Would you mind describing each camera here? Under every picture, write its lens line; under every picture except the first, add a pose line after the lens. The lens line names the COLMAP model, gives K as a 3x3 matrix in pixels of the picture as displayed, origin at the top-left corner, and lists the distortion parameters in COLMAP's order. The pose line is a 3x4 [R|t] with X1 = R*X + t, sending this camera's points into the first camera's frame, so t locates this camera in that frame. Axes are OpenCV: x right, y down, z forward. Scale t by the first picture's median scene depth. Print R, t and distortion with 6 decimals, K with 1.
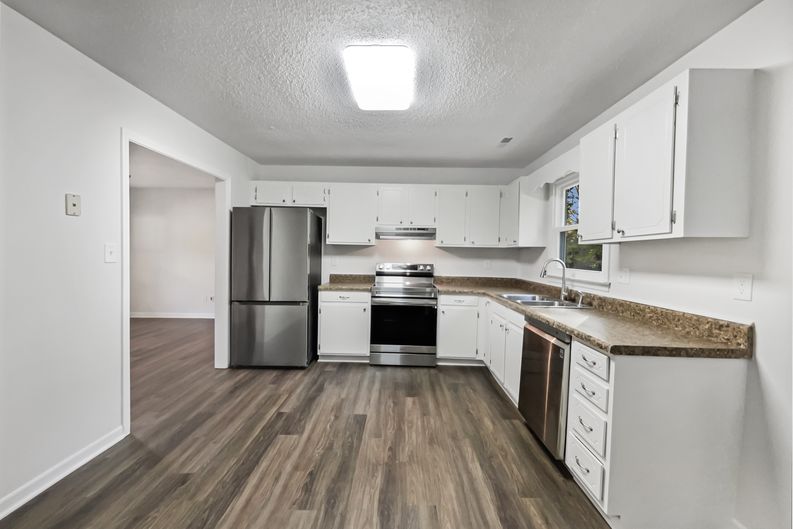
lens RADIAL K [[316.4, 0, 396.5], [0, 316.4, 264.5], [0, 0, 1]] dist [0.000328, 0.000112]
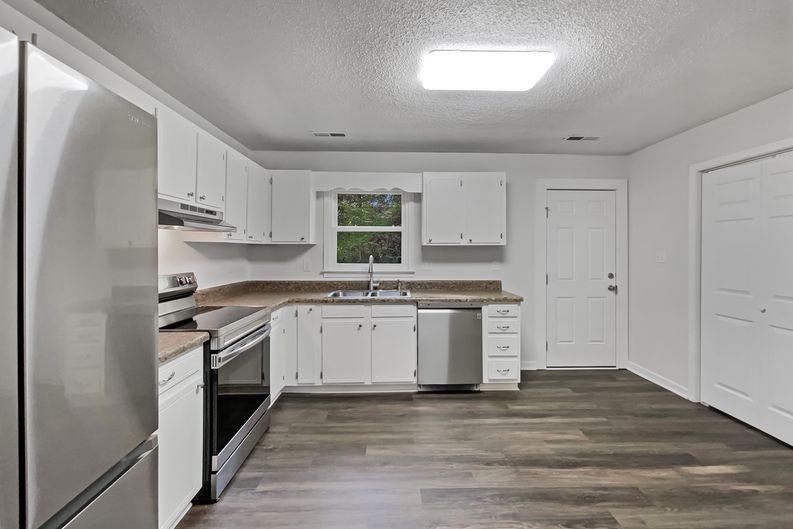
lens RADIAL K [[318.5, 0, 408.3], [0, 318.5, 248.5], [0, 0, 1]] dist [-0.000935, -0.000174]
pose [[-0.032141, -0.013987, 0.999385, -0.688908], [0.030193, 0.999432, 0.014959, -0.060153], [-0.999027, 0.030655, -0.031700, 0.904553]]
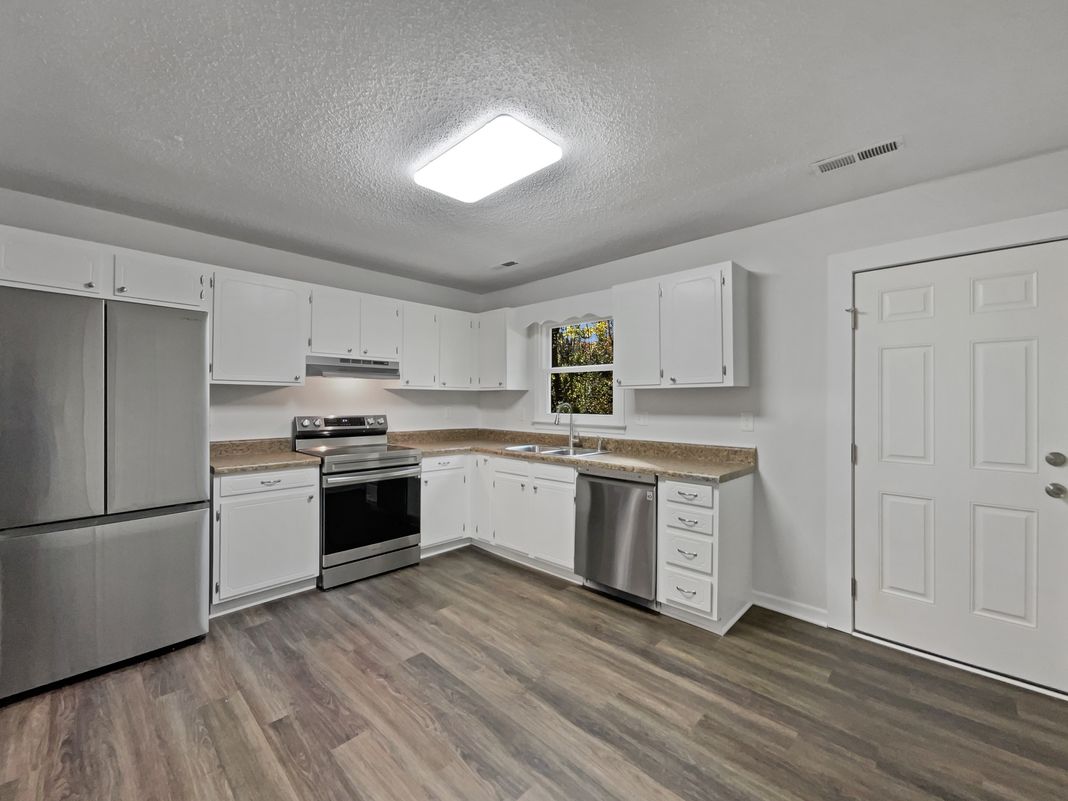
lens RADIAL K [[441.4, 0, 534.0], [0, 441.4, 400.5], [0, 0, 1]] dist [0.000532, 0.000106]
pose [[0.686099, -0.016290, 0.727326, -0.508636], [0.032397, 0.999442, -0.008176, -0.020310], [-0.726786, 0.029173, 0.686244, 0.178298]]
